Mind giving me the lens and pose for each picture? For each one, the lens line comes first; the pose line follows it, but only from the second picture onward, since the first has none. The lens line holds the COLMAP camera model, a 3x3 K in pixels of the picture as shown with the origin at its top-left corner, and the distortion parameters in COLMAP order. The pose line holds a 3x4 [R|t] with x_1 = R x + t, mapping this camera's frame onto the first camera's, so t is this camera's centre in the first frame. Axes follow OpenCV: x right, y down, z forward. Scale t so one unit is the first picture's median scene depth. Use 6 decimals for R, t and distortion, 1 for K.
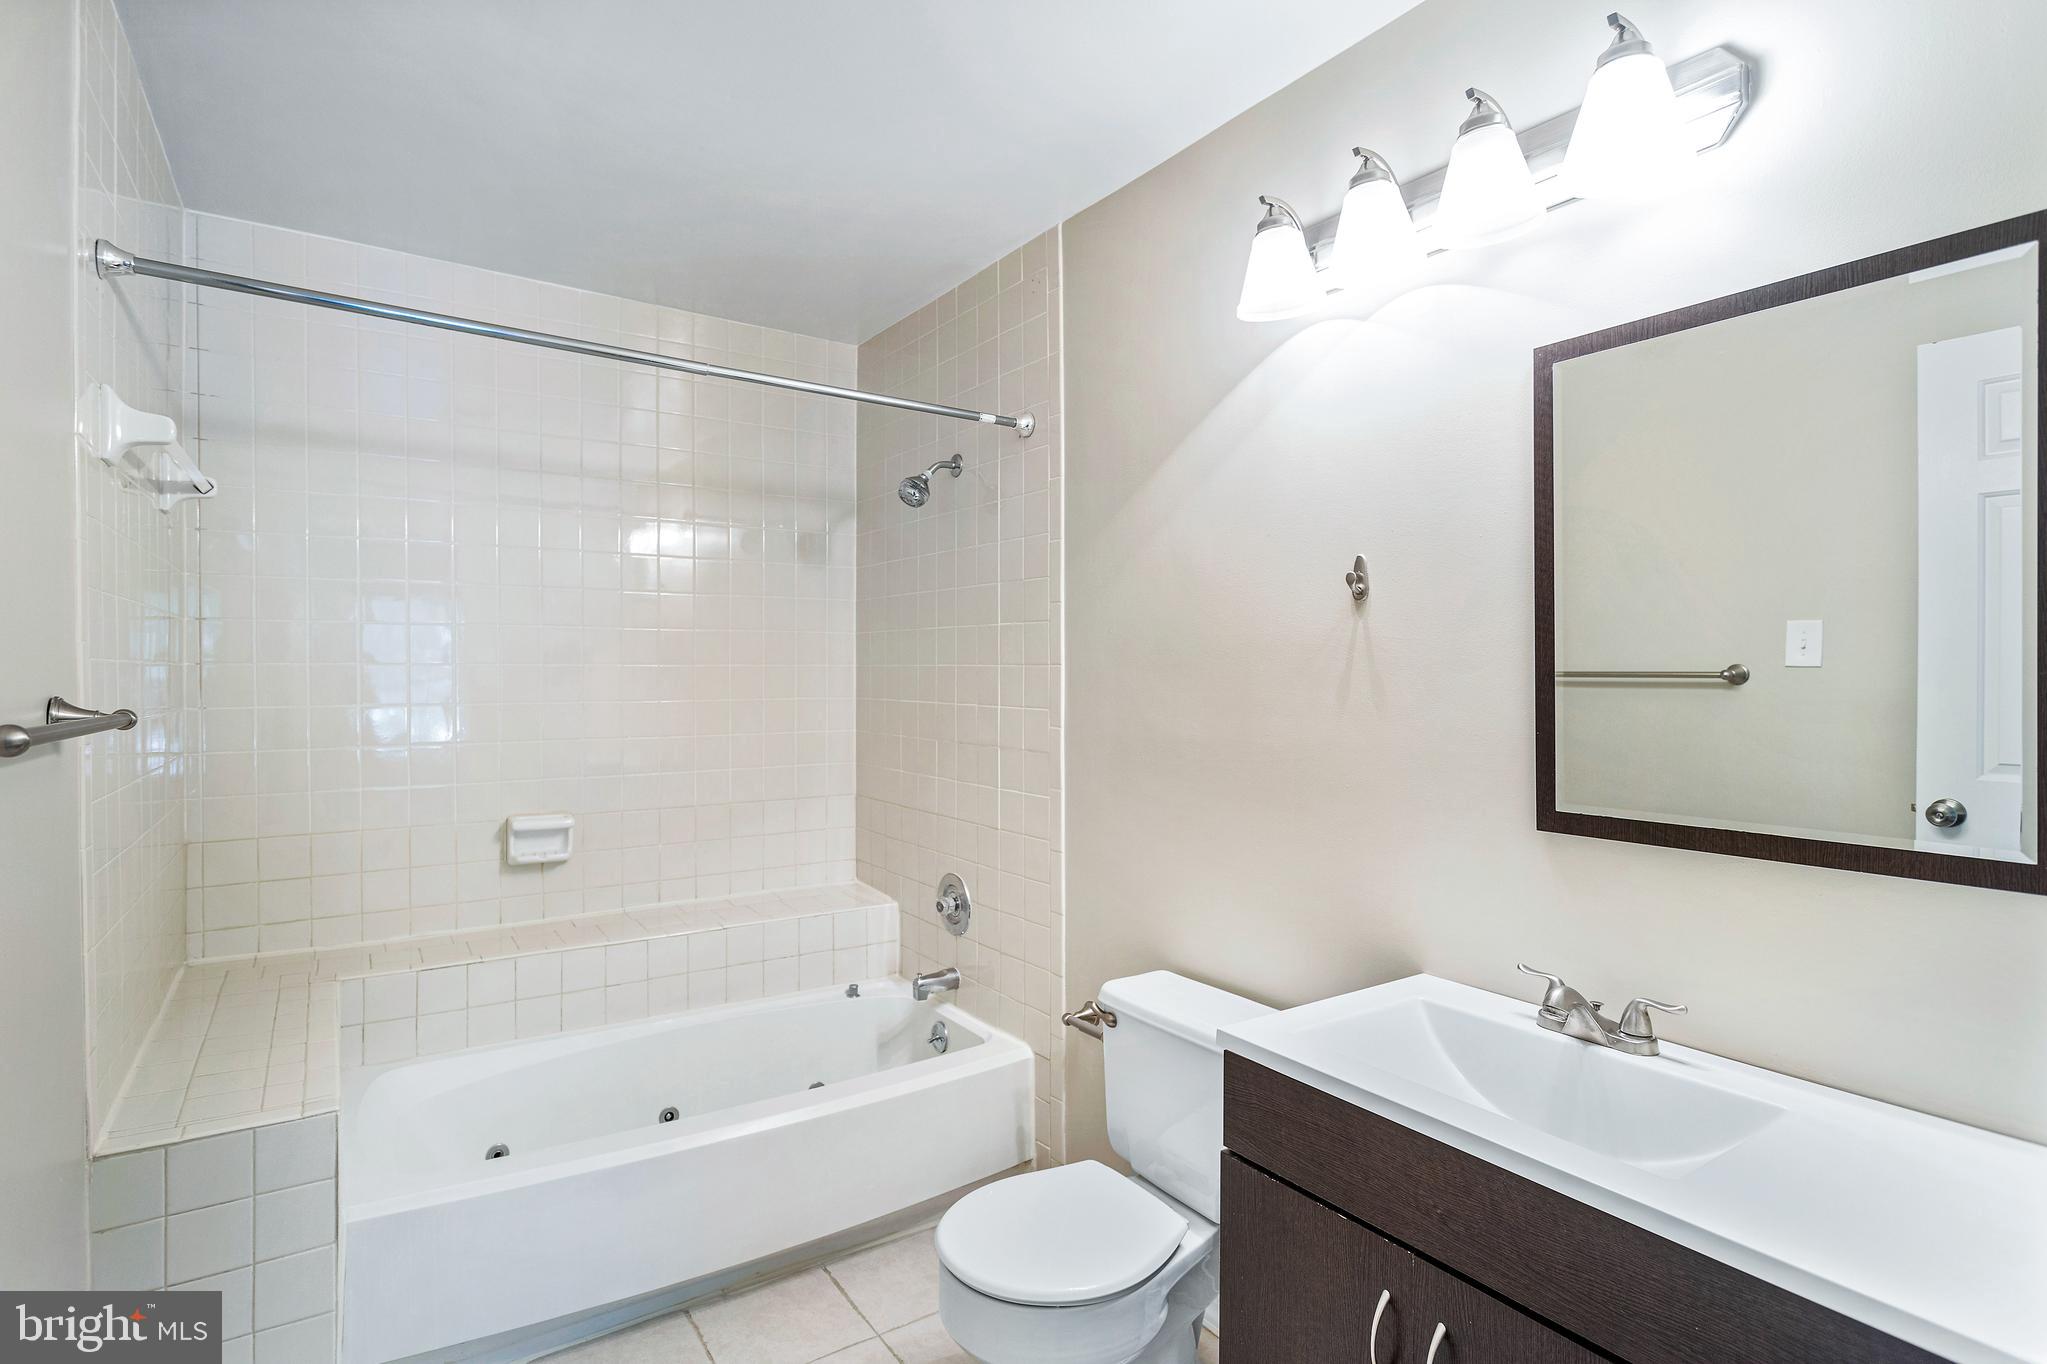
lens RADIAL K [[1007.8, 0, 1021.7], [0, 1007.8, 689.0], [0, 0, 1]] dist [-0.006417, 0.003714]
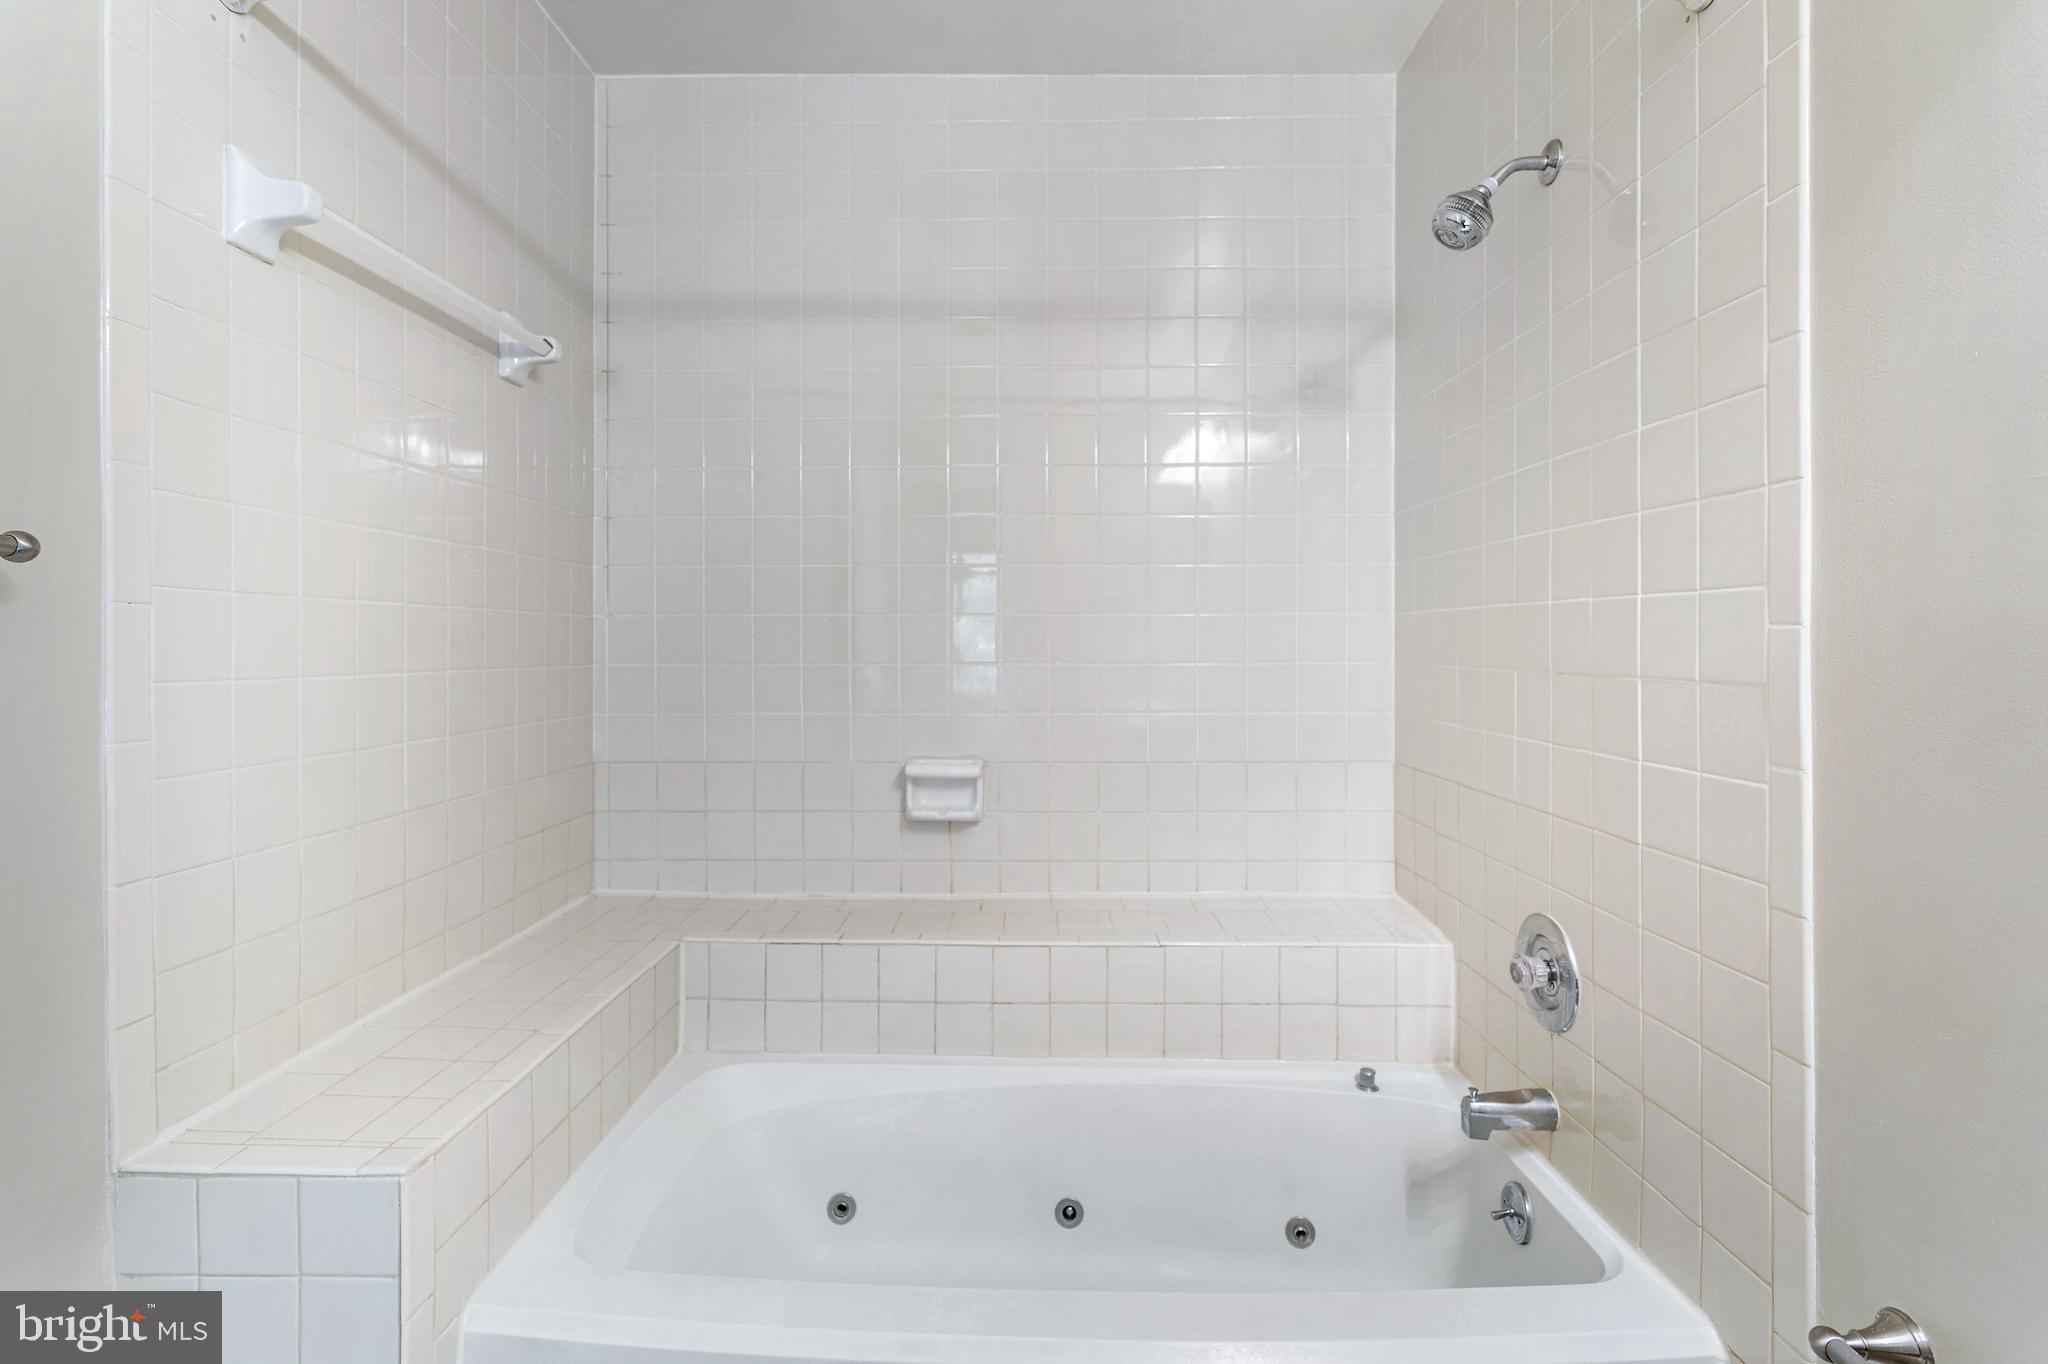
lens RADIAL K [[1008.3, 0, 1009.2], [0, 1008.3, 646.3], [0, 0, 1]] dist [-0.006417, 0.003714]
pose [[0.815852, -0.001207, -0.578260, 0.009894], [-0.005453, 0.999937, -0.009780, 0.045777], [0.578236, 0.011133, 0.815794, 0.391523]]
